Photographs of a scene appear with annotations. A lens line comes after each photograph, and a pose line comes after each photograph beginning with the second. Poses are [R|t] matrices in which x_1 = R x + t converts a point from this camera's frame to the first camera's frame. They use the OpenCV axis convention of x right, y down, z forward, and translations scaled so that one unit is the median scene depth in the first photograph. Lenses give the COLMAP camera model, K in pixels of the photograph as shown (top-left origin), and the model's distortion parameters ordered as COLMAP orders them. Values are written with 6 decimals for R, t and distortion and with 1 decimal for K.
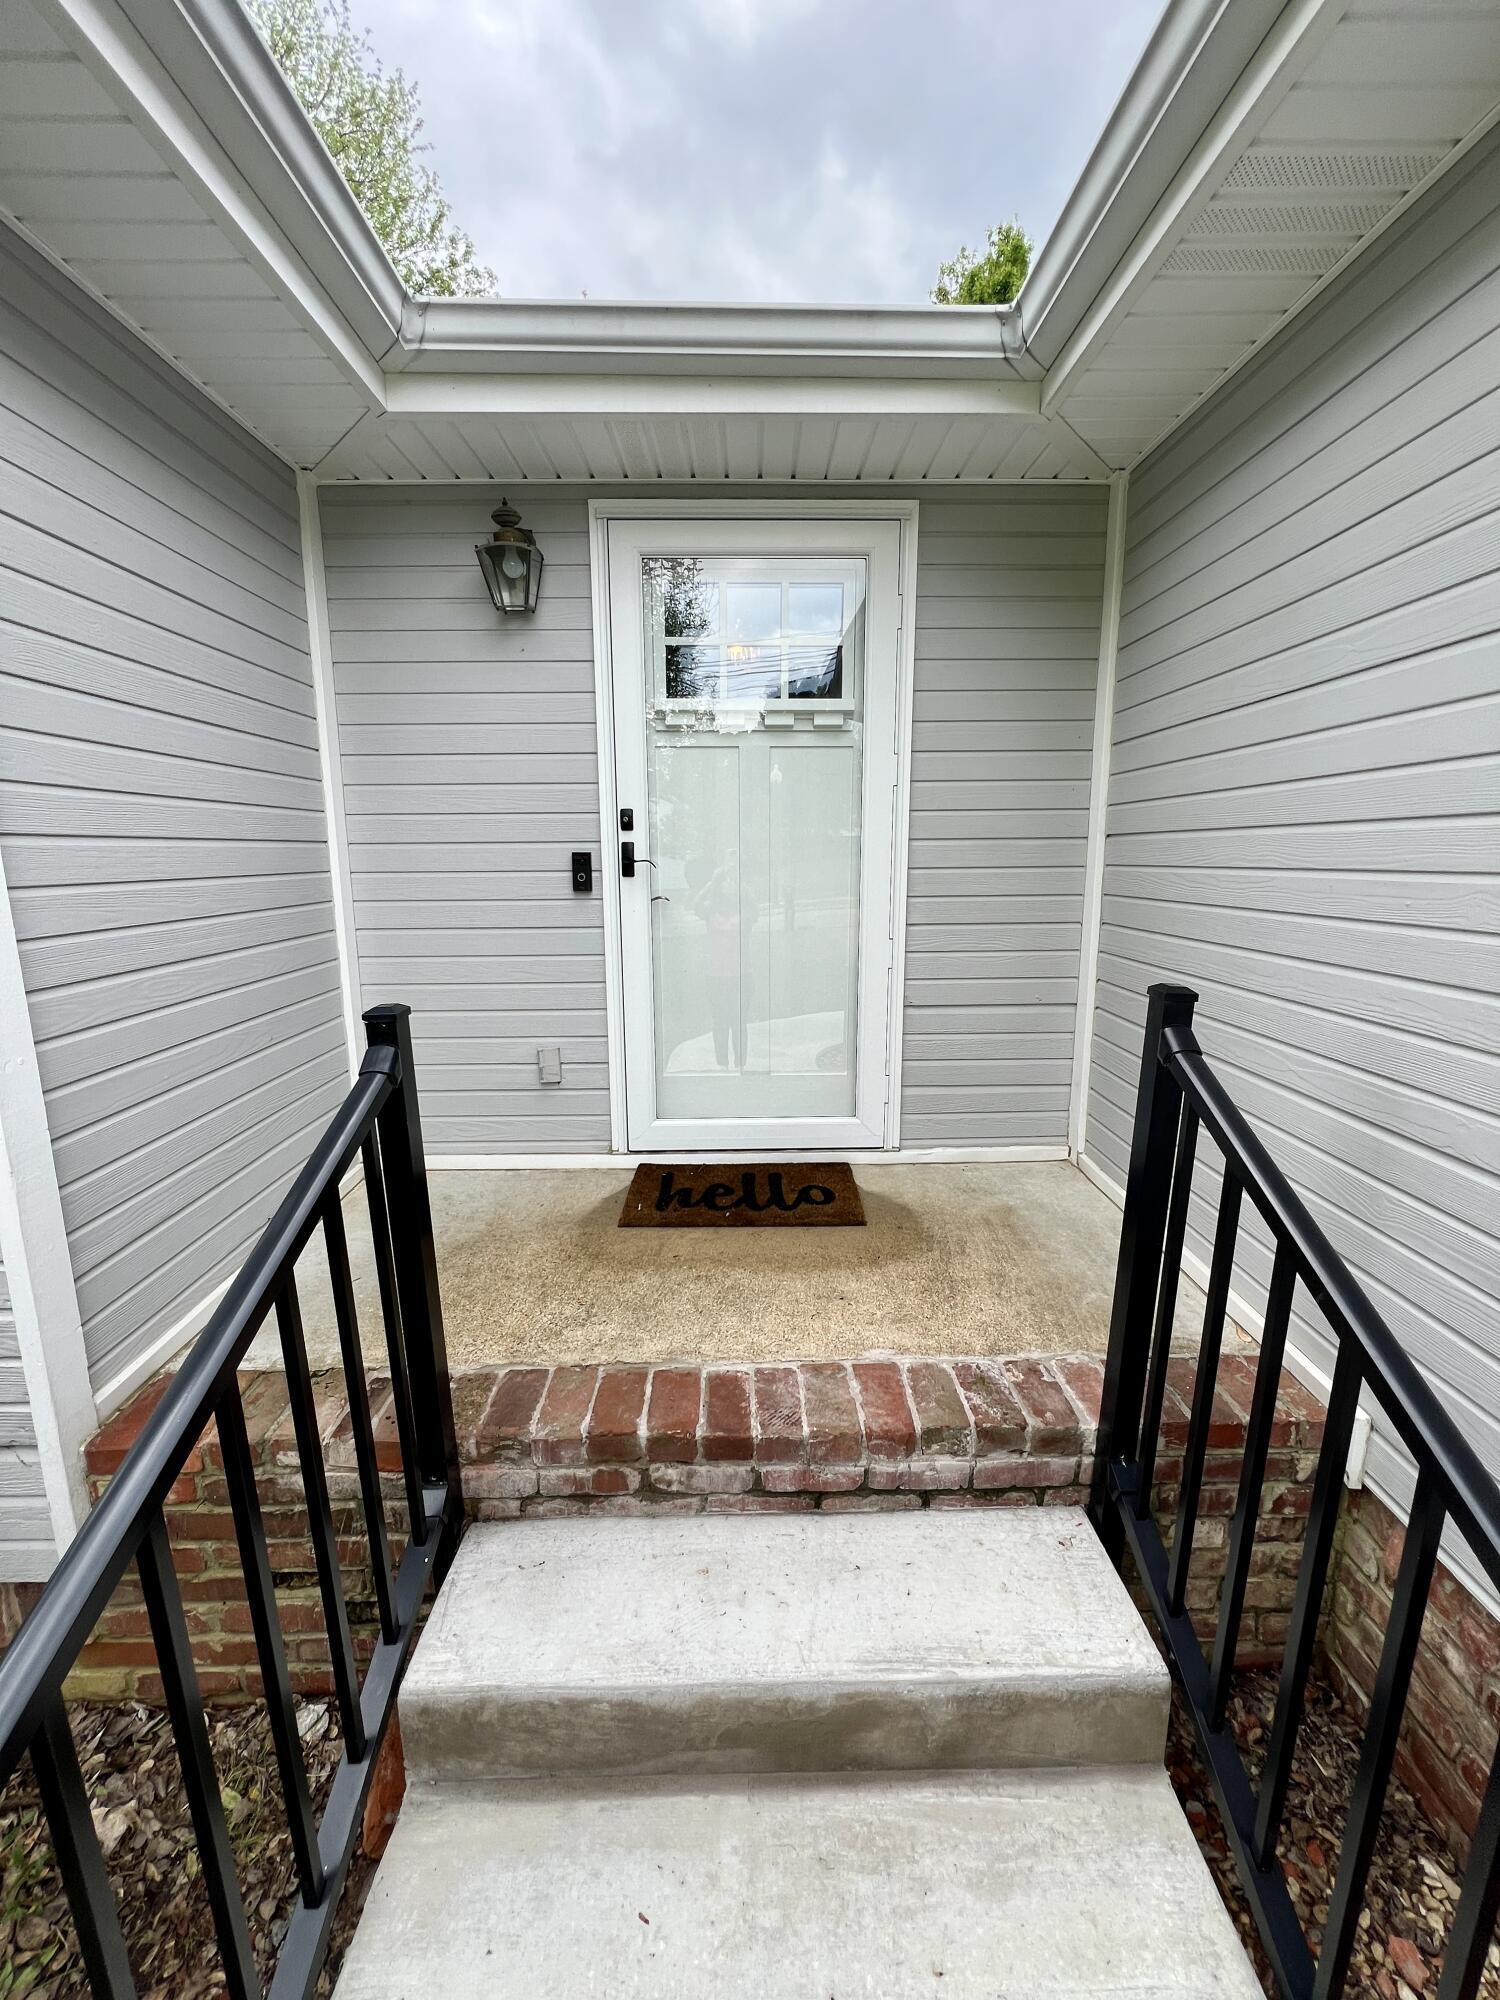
lens RADIAL K [[799.0, 0, 750.0], [0, 799.0, 999.3], [0, 0, 1]] dist [-0.000719, 0.000425]
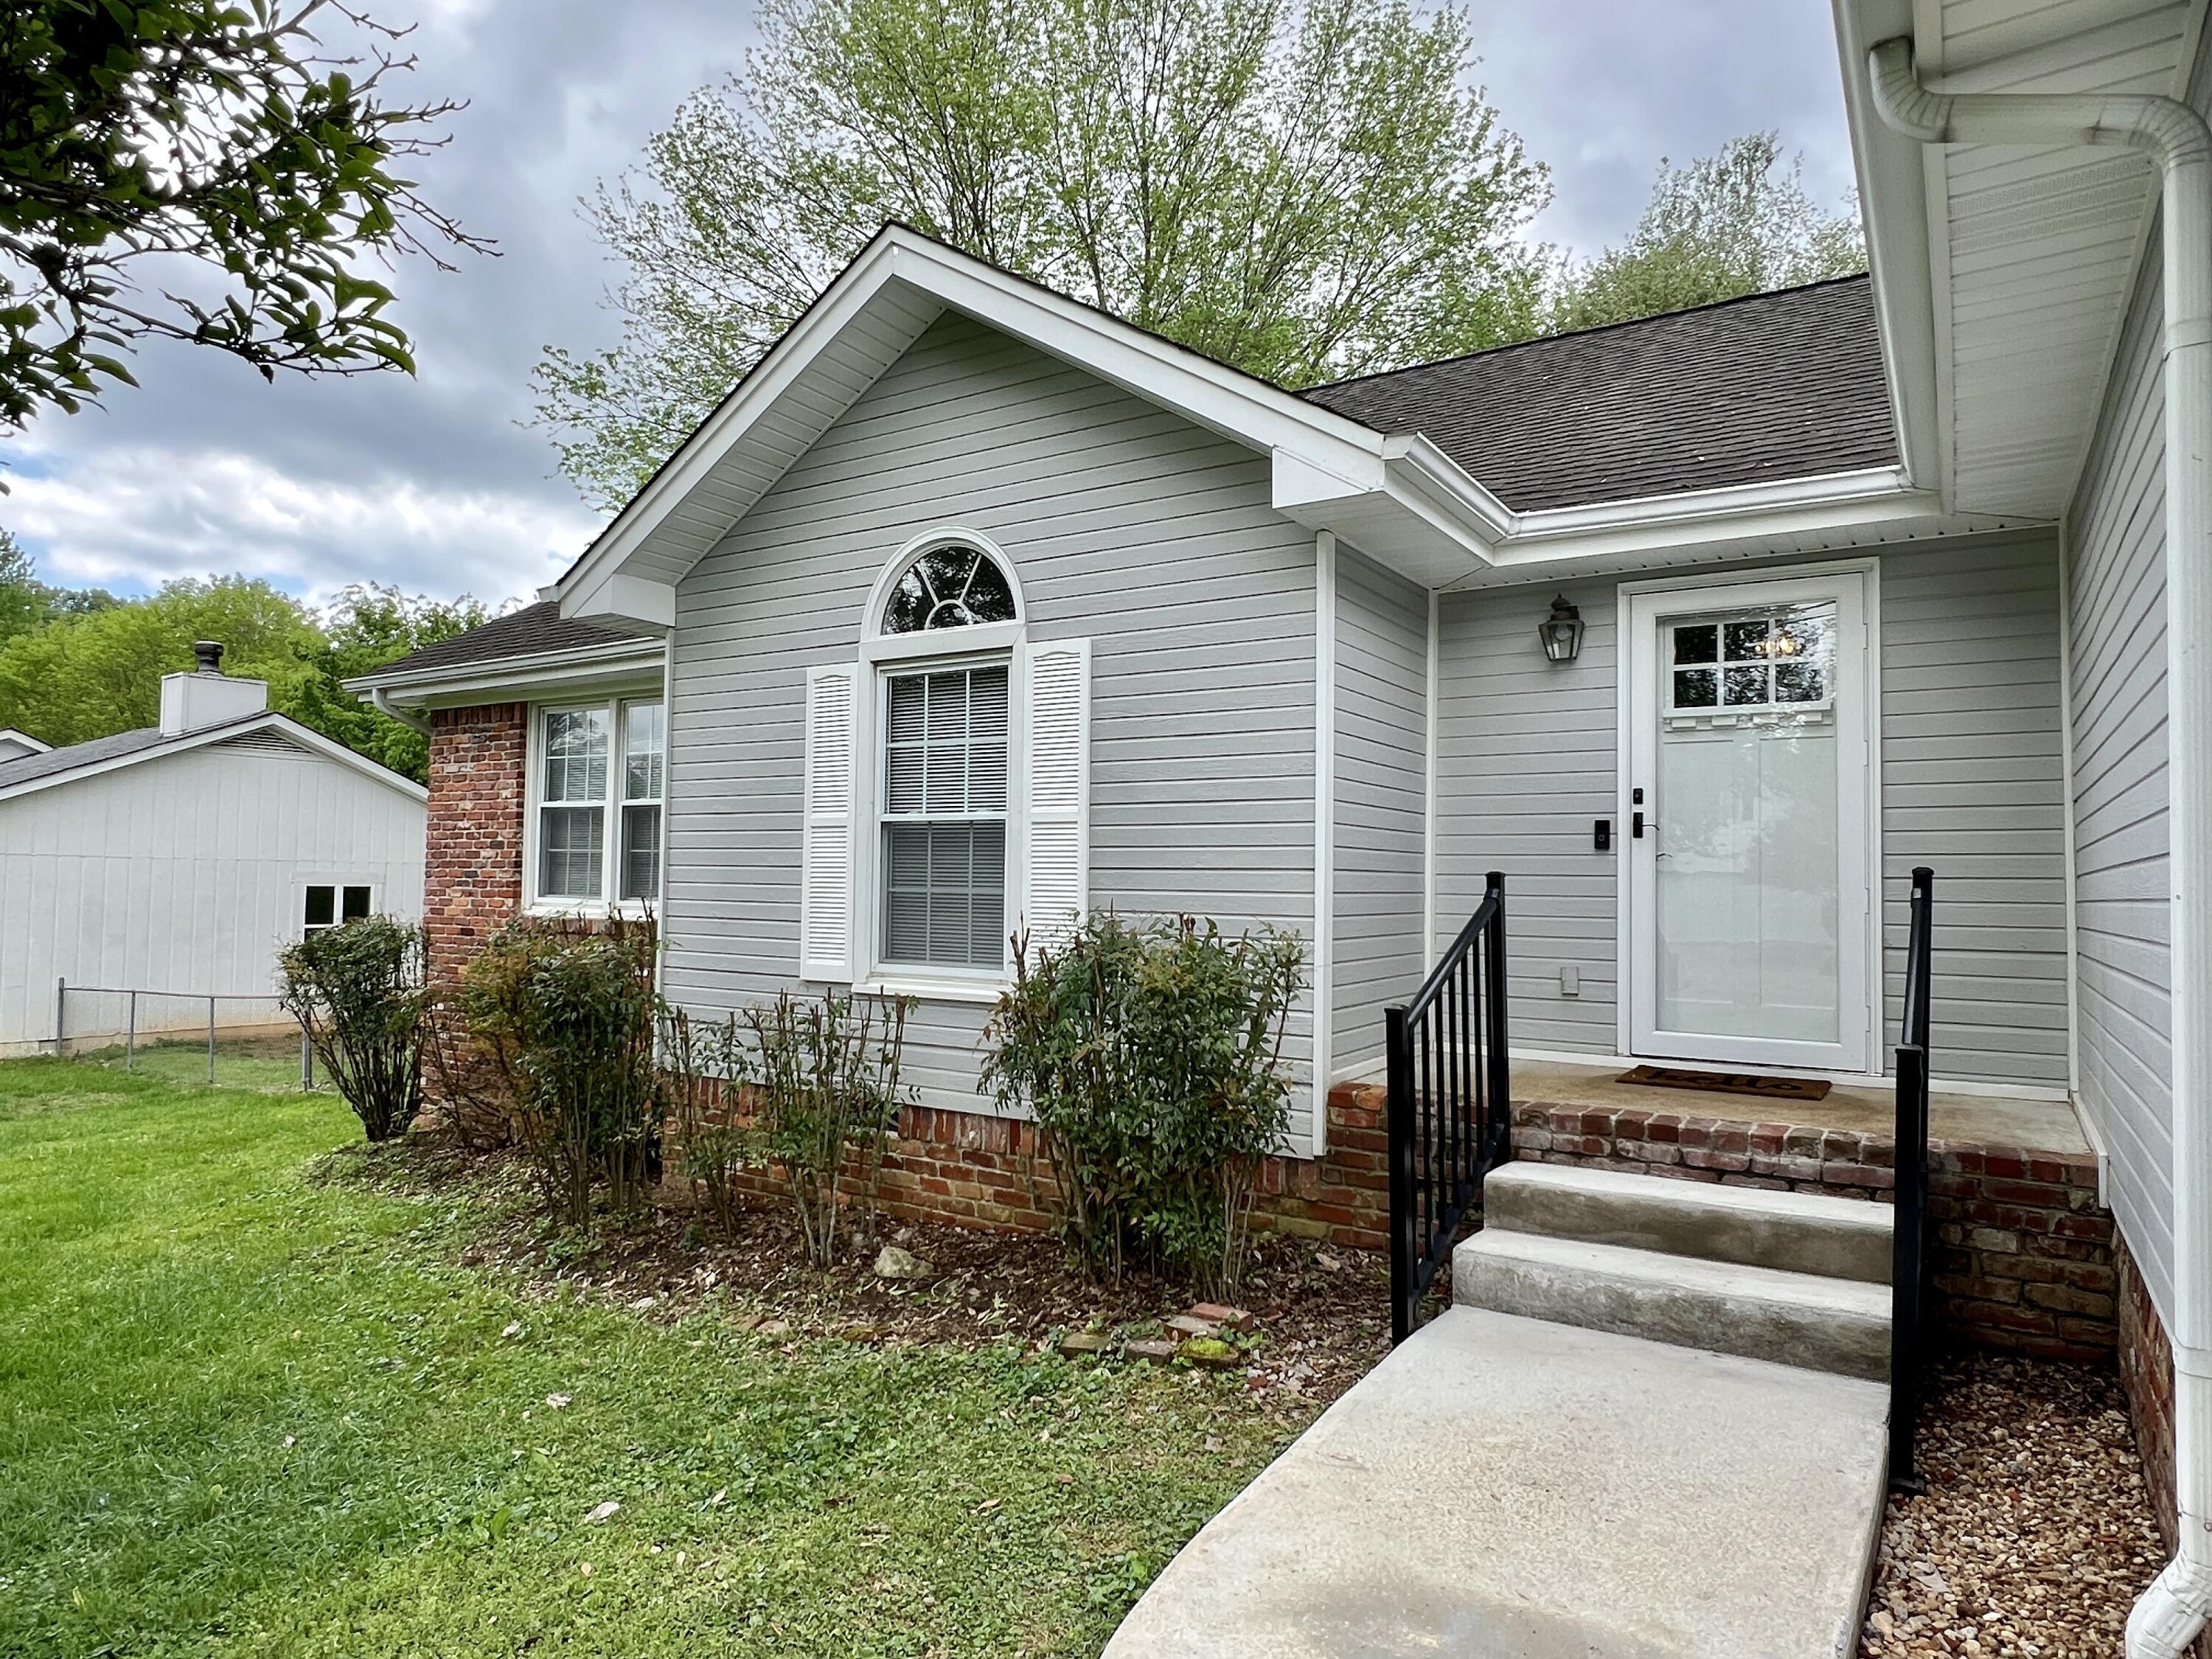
lens RADIAL K [[1292.1, 0, 1103.1], [0, 1292.1, 823.4], [0, 0, 1]] dist [-0.013559, 0.002112]
pose [[0.825550, -0.007044, -0.564285, 0.363822], [-0.121910, 0.974085, -0.190515, 0.382967], [0.551004, 0.226072, 0.803297, -1.374074]]
